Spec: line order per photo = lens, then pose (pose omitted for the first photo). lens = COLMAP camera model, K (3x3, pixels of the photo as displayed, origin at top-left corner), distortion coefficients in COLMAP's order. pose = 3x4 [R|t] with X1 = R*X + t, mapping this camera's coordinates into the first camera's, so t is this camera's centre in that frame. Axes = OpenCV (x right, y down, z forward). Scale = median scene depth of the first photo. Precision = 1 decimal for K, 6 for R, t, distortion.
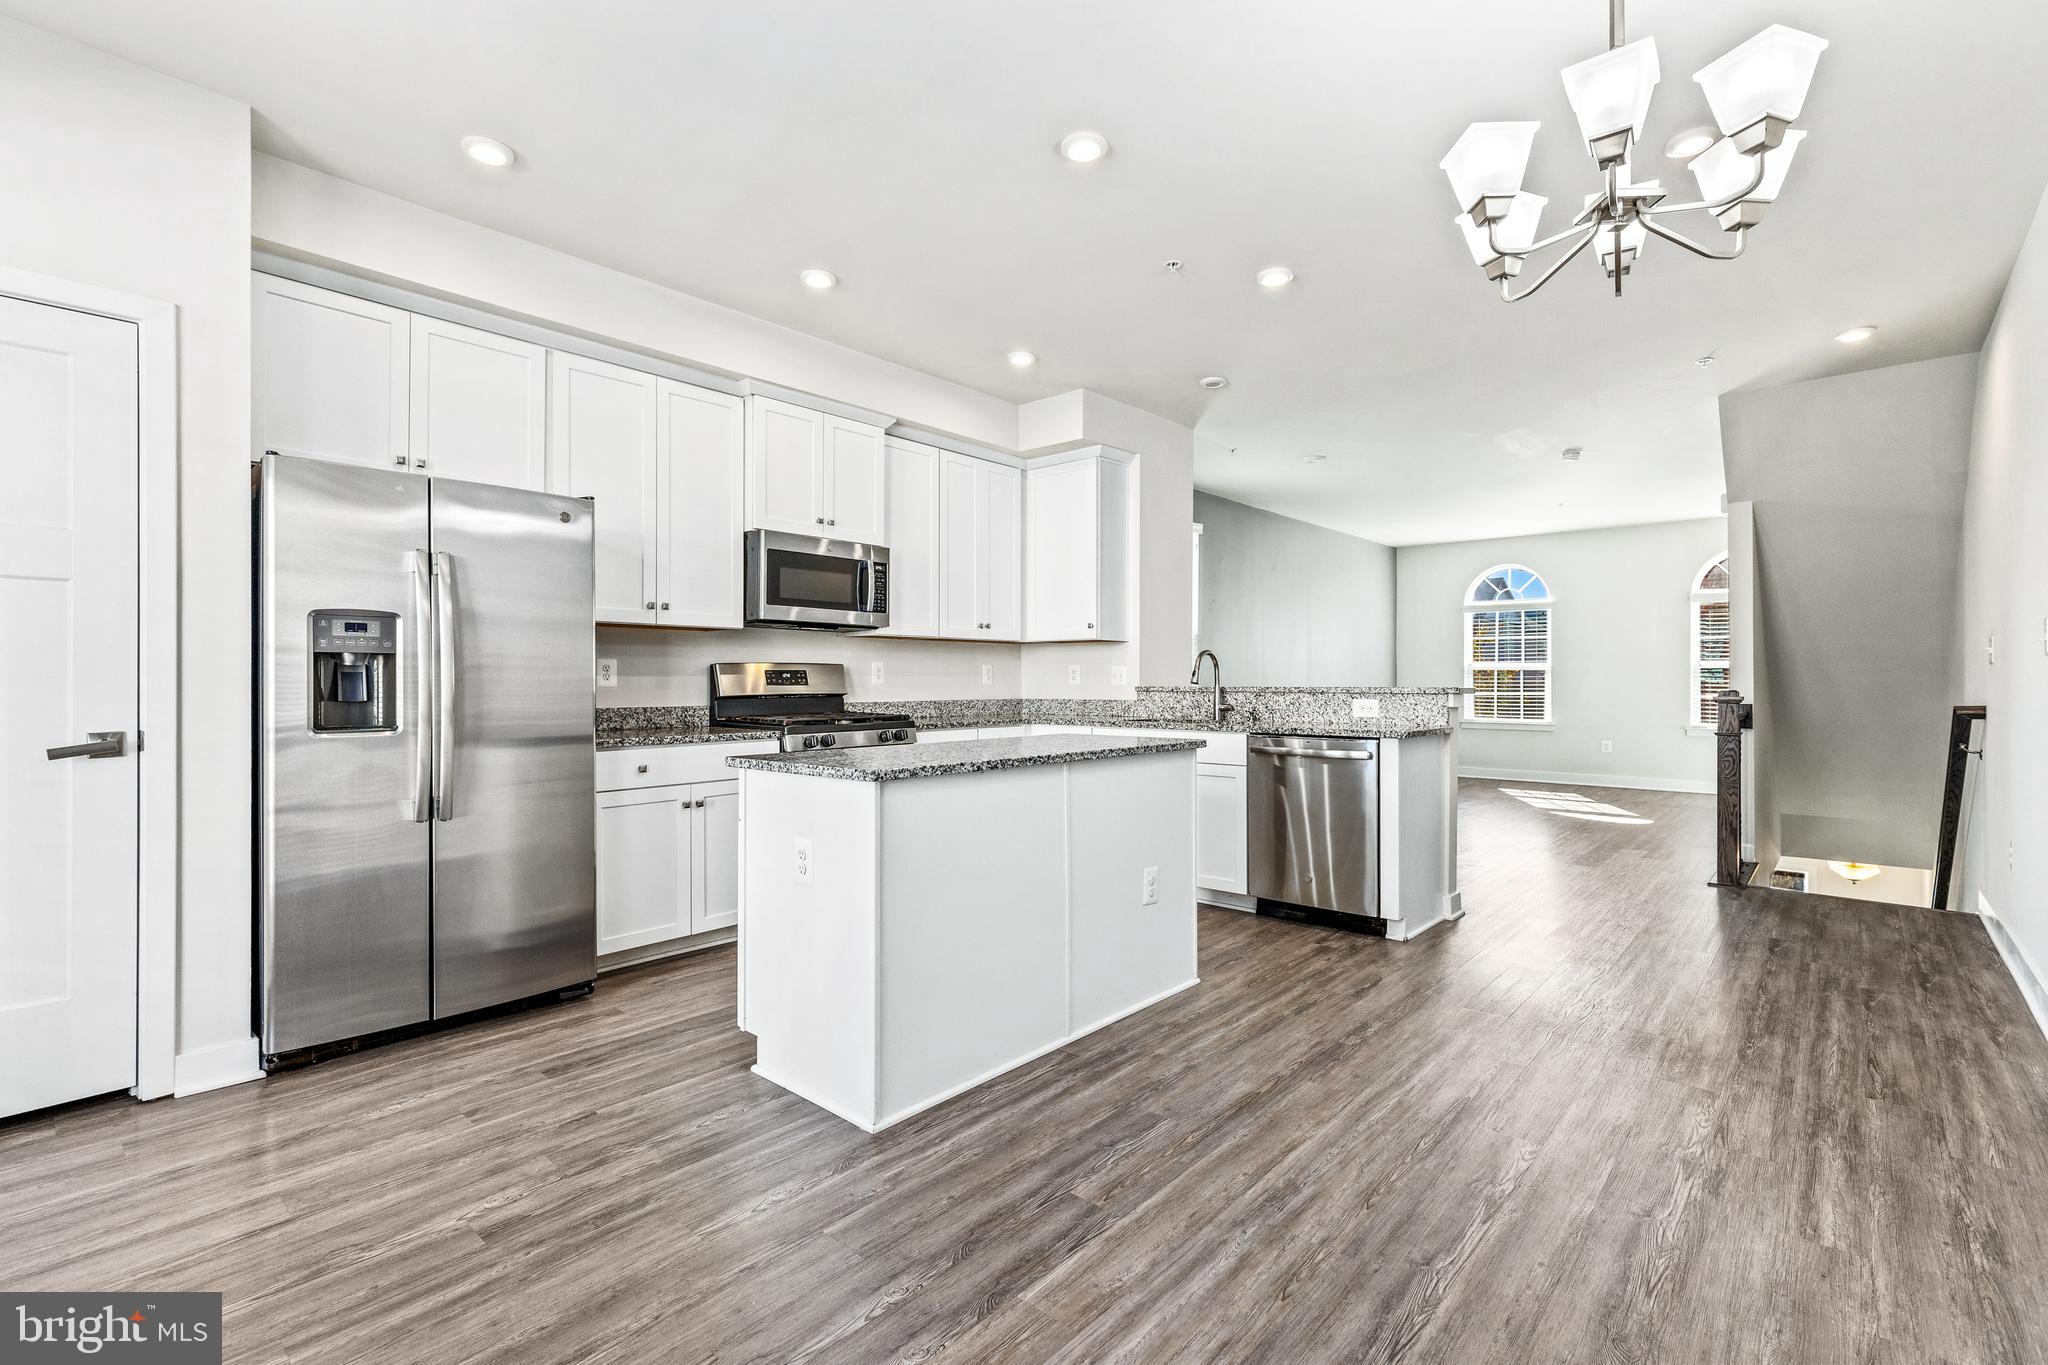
lens RADIAL K [[917.4, 0, 1017.4], [0, 917.4, 676.5], [0, 0, 1]] dist [0.001946, 0.000140]
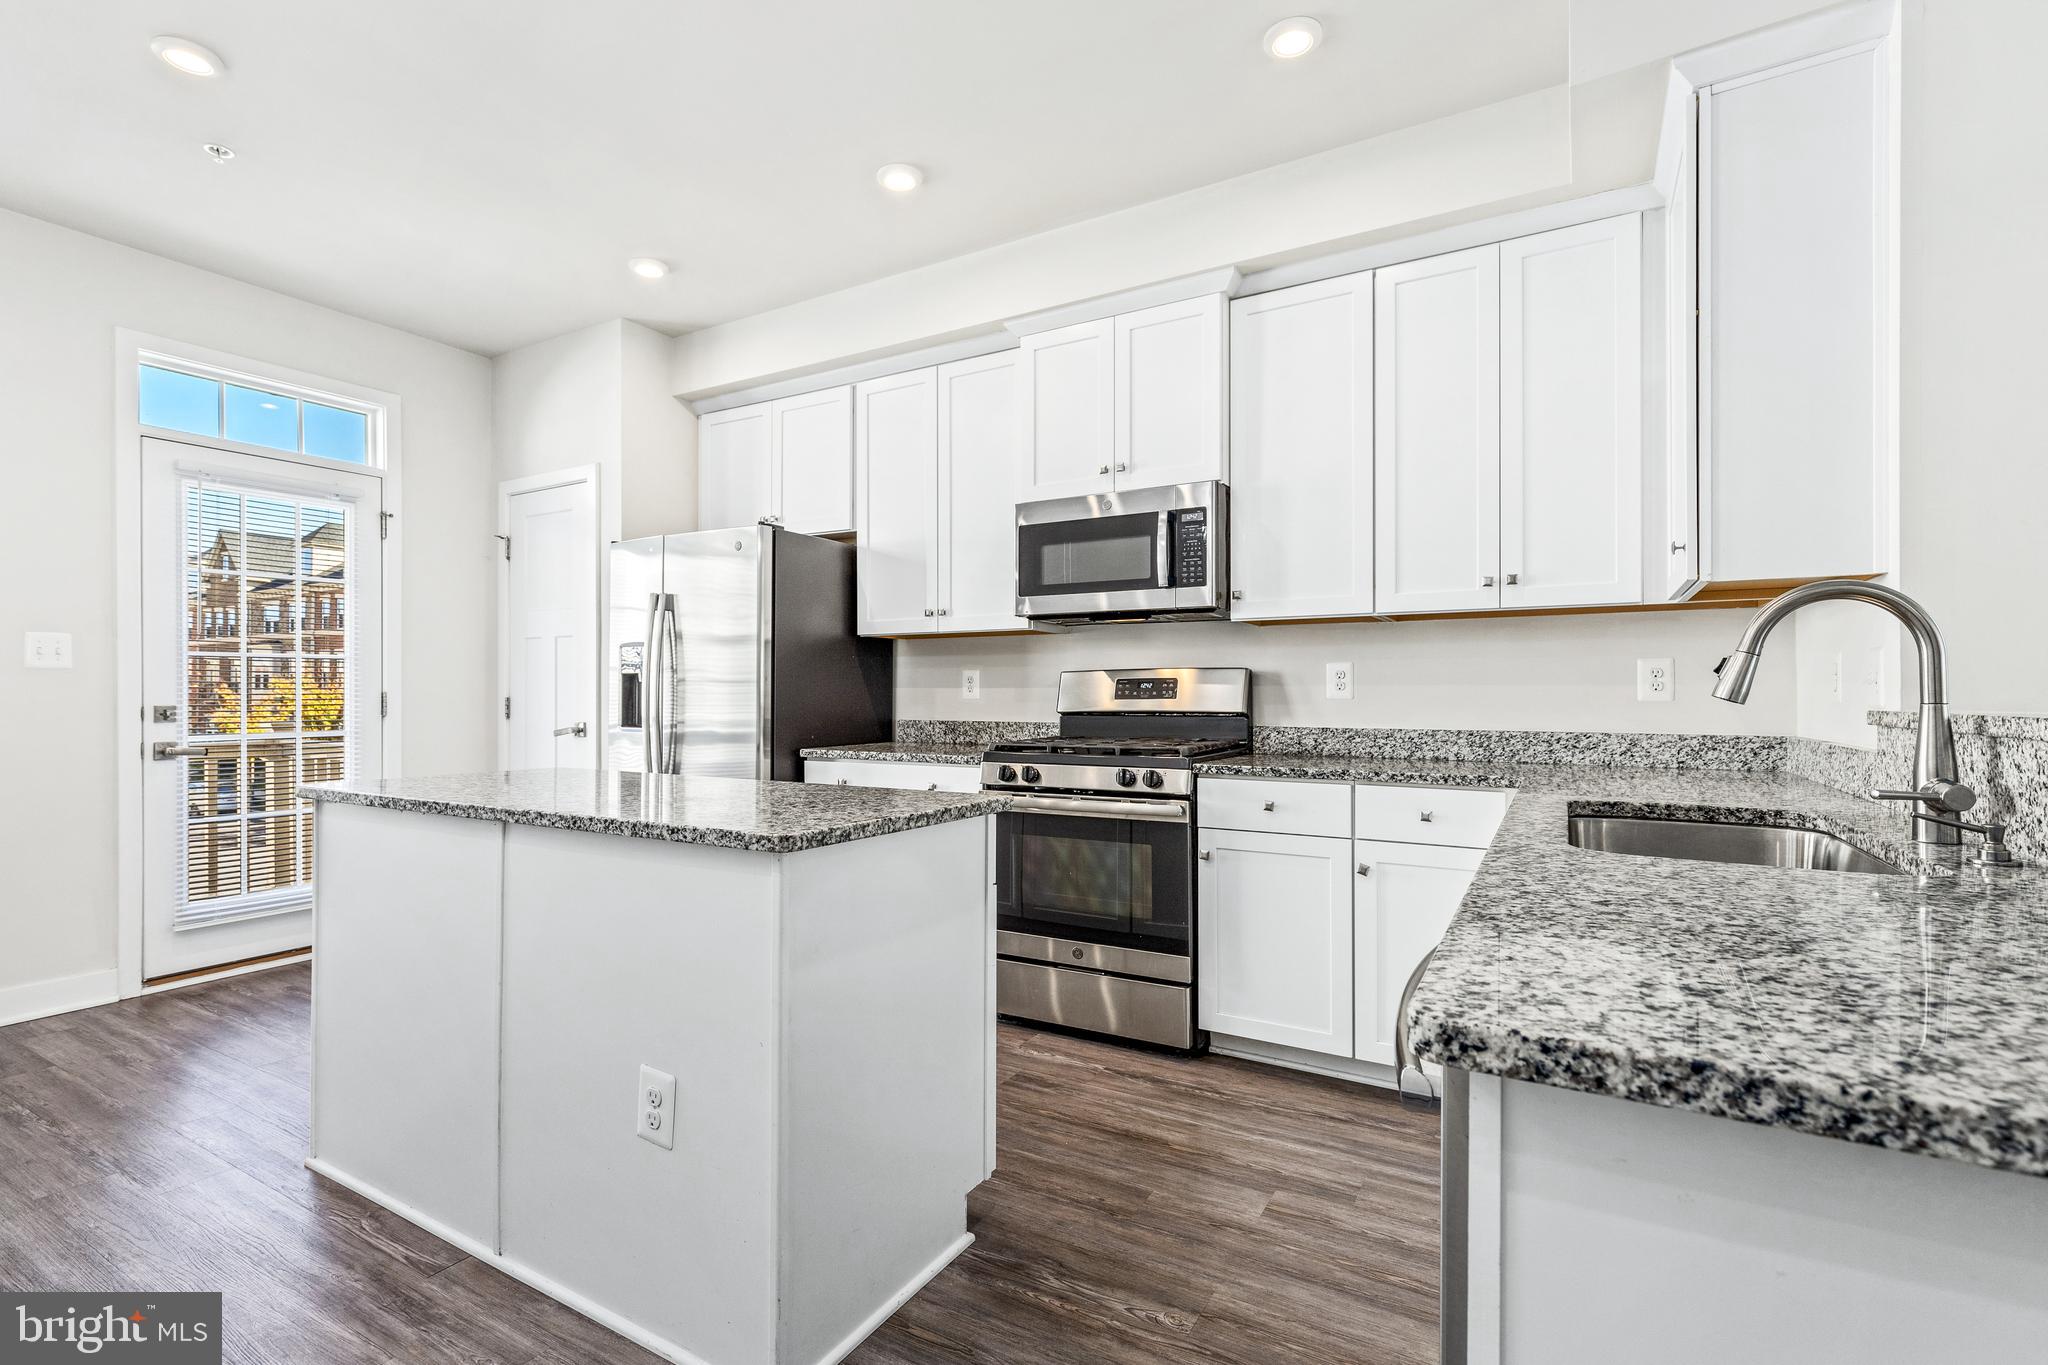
lens RADIAL K [[937.6, 0, 1017.4], [0, 937.6, 693.1], [0, 0, 1]] dist [0.002917, 0.000262]
pose [[0.204064, 0.000519, -0.978957, 0.530335], [0.004133, 0.999990, 0.001392, 0.003650], [0.978949, -0.004331, 0.204060, 0.848111]]
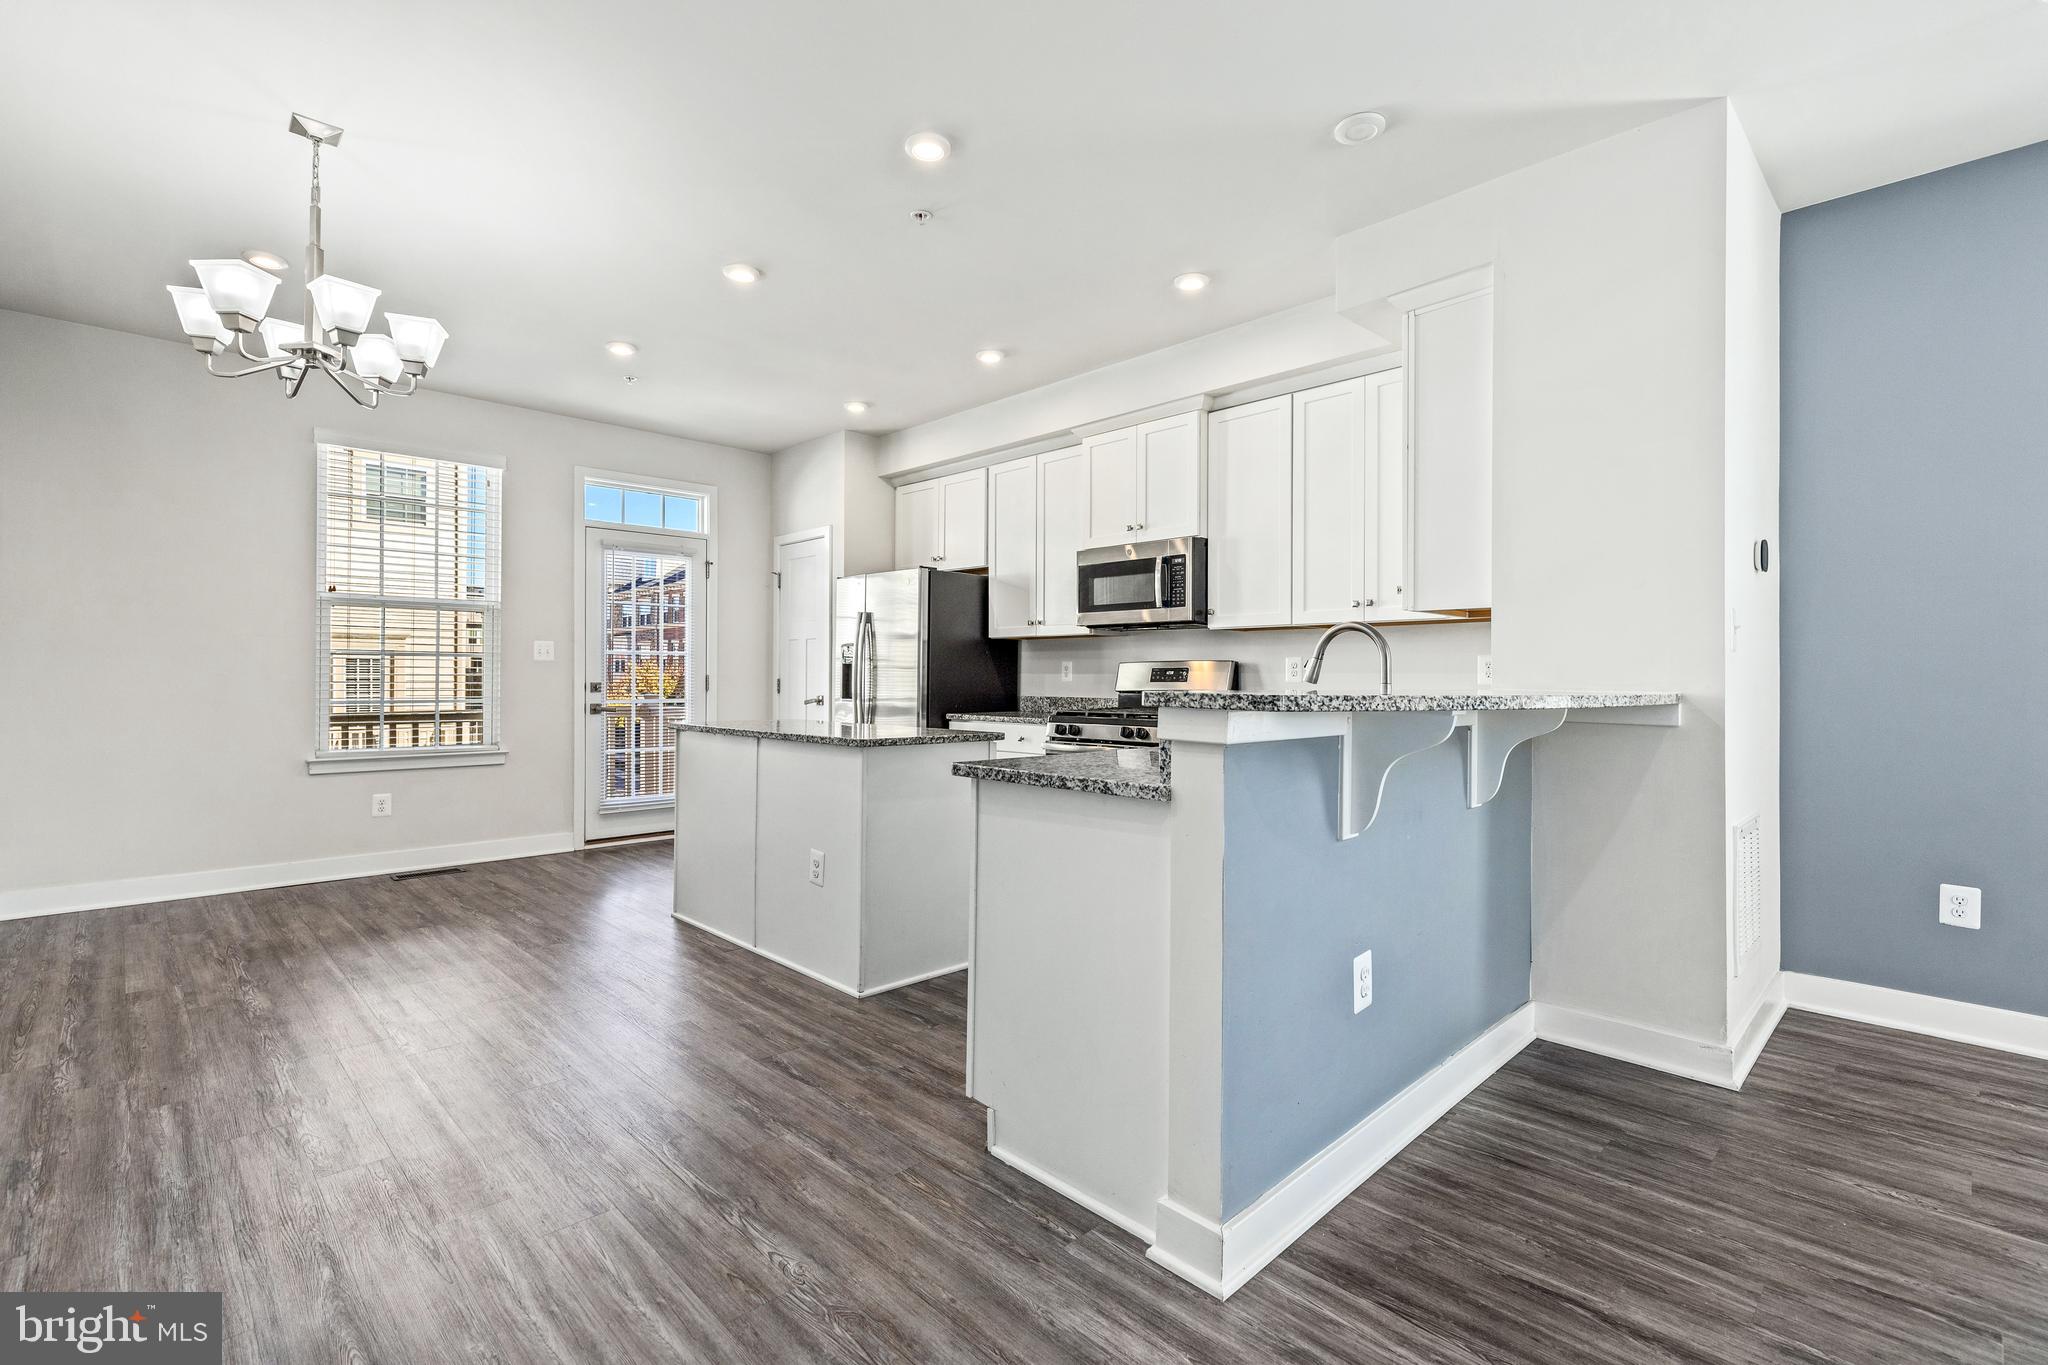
lens RADIAL K [[917.4, 0, 1017.4], [0, 917.4, 676.5], [0, 0, 1]] dist [0.001946, 0.000140]
pose [[-0.061320, -0.001191, -0.998117, 0.932943], [-0.000819, 0.999999, -0.001143, 0.005040], [0.998118, 0.000748, -0.061321, 1.011667]]
